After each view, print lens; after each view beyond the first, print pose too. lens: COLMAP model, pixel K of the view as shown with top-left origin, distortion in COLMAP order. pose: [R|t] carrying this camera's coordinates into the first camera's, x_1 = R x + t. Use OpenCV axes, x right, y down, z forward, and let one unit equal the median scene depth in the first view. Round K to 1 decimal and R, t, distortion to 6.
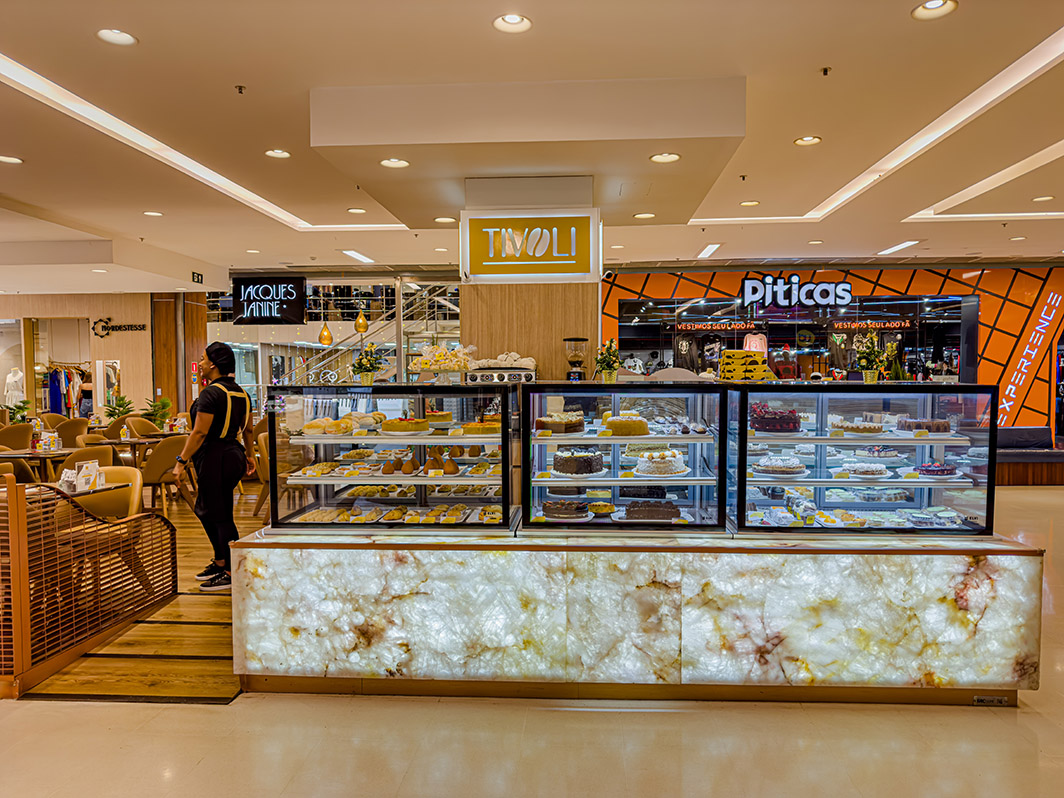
lens RADIAL K [[806.5, 0, 532.0], [0, 806.5, 399.0], [0, 0, 1]] dist [-0.000186, -0.010941]
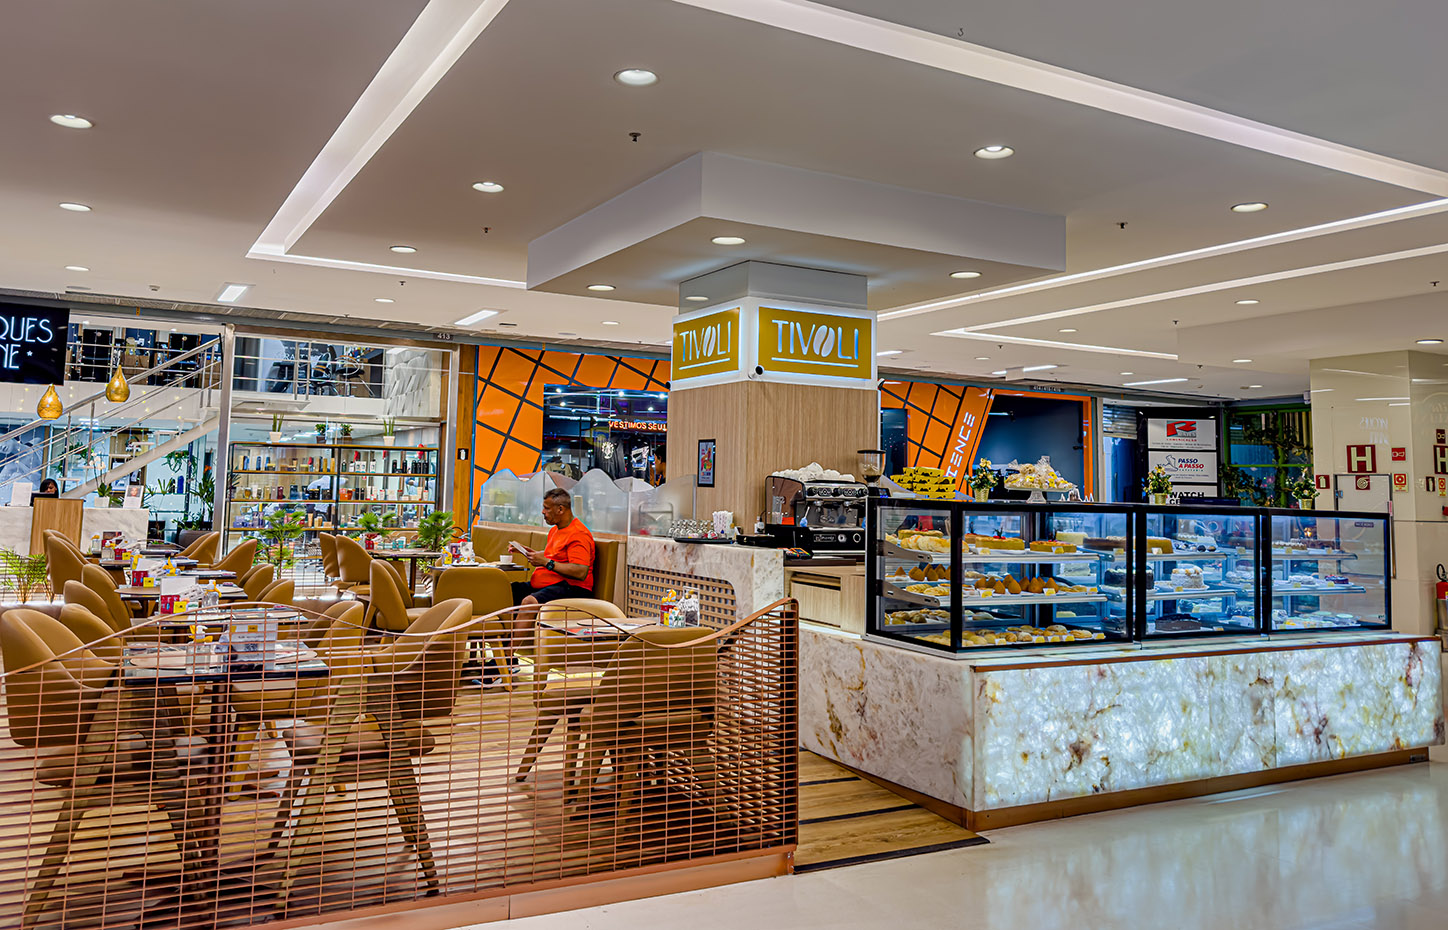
lens RADIAL K [[1158.0, 0, 724.5], [0, 1158.0, 350.1], [0, 0, 1]] dist [-0.036814, 0.059827]
pose [[0.839201, 0.092159, 0.535956, -1.412224], [-0.014284, 0.988931, -0.147684, 0.013449], [-0.543634, 0.116281, 0.831228, -0.018157]]
